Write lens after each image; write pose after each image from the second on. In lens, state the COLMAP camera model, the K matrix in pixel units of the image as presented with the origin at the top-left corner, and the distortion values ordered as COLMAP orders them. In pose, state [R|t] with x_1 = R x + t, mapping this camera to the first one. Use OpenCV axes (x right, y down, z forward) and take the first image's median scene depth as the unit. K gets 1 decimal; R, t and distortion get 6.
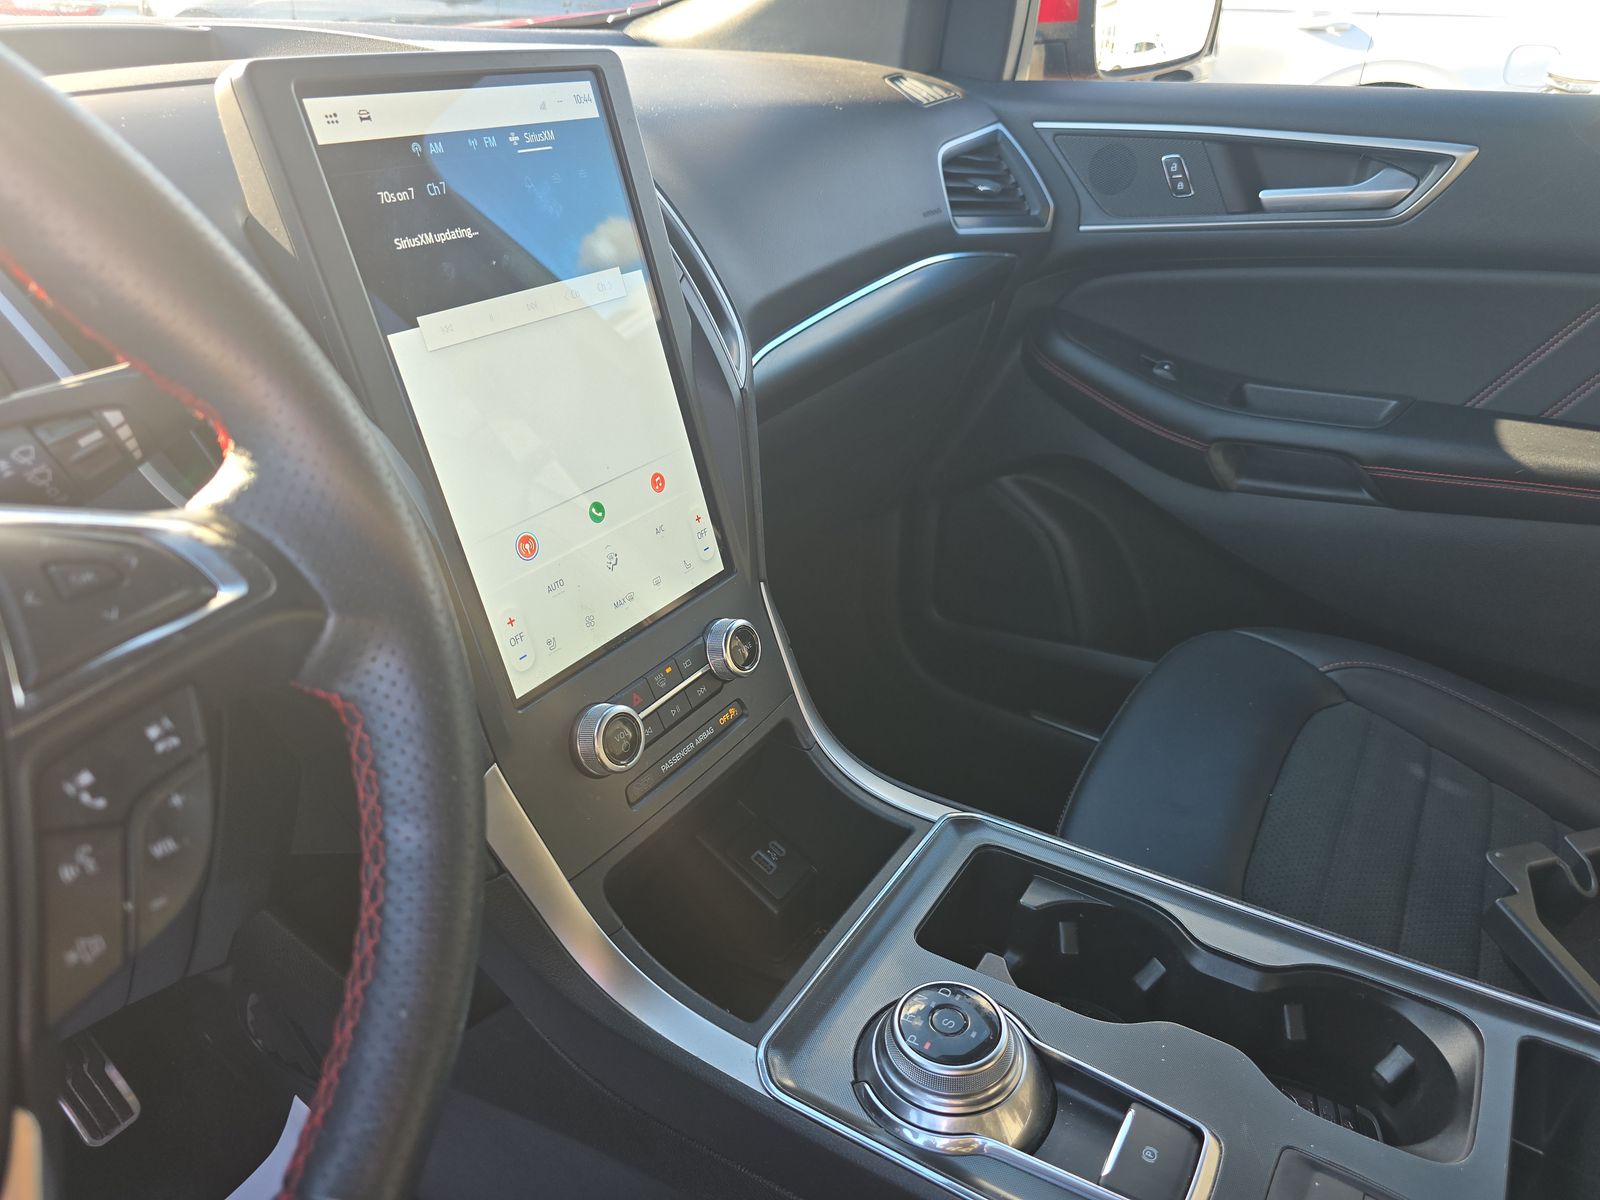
lens RADIAL K [[1095.1, 0, 776.9], [0, 1095.1, 601.1], [0, 0, 1]] dist [0.060287, -0.058328]
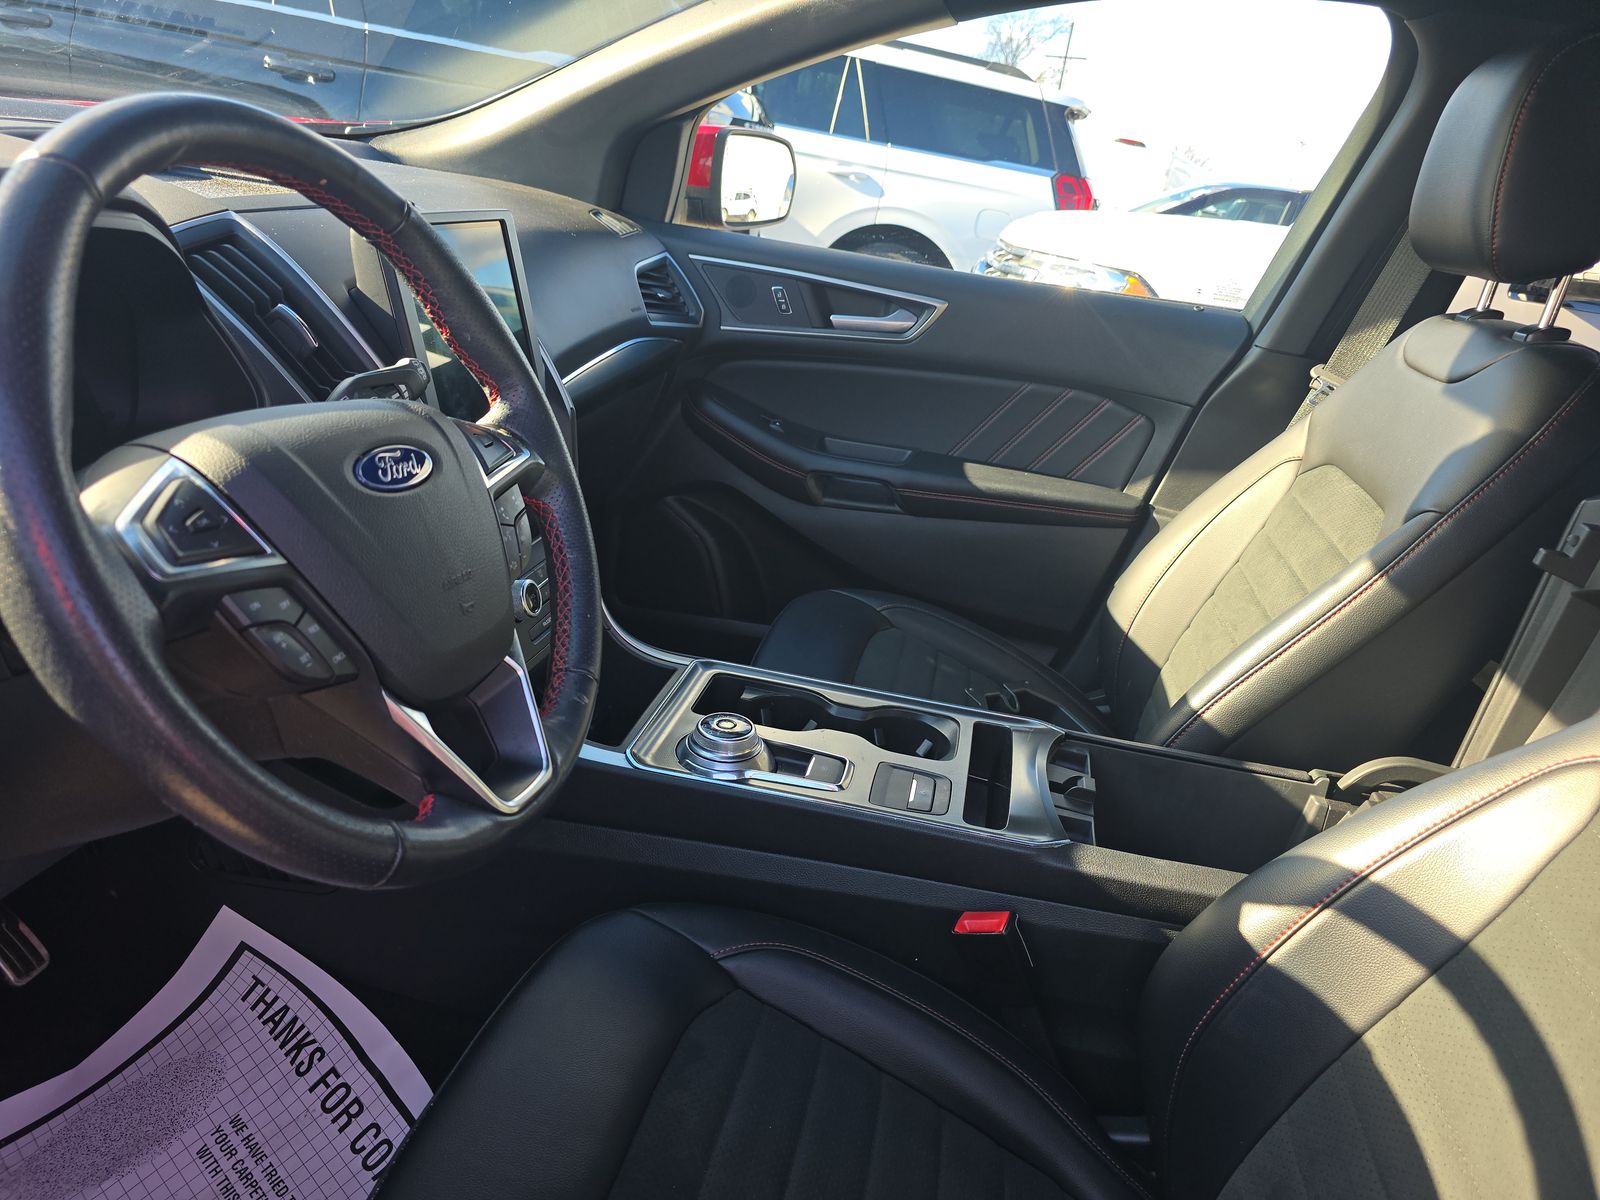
lens RADIAL K [[1095.1, 0, 776.9], [0, 1095.1, 601.1], [0, 0, 1]] dist [0.060287, -0.058328]
pose [[0.928078, -0.008969, 0.372278, -0.238962], [0.033338, 0.997697, -0.059074, 0.136546], [-0.370891, 0.067236, 0.926239, -0.424940]]
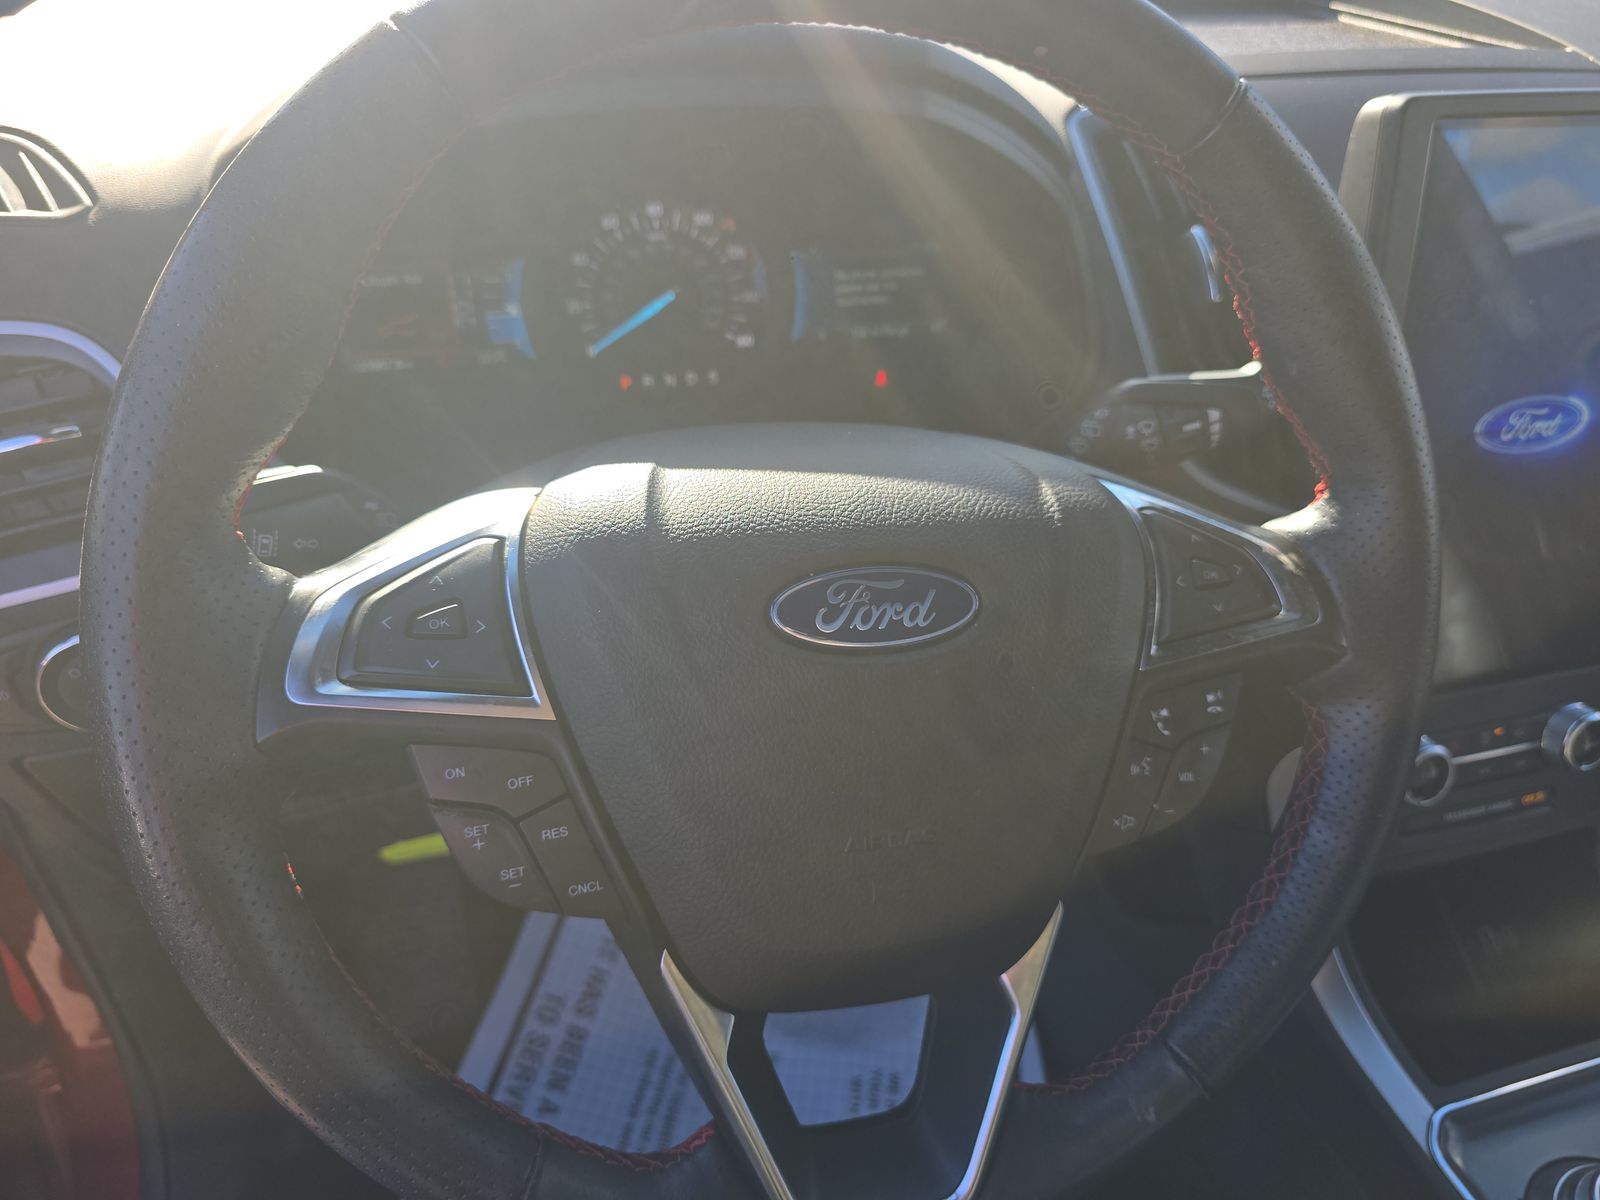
lens RADIAL K [[1127.2, 0, 800.0], [0, 1127.2, 600.0], [0, 0, 1]] dist [0.055392, -0.072458]
pose [[0.767200, 0.415970, -0.488234, -0.078242], [-0.350342, 0.909378, 0.224260, -0.032178], [0.537275, -0.001003, 0.843407, -0.114920]]
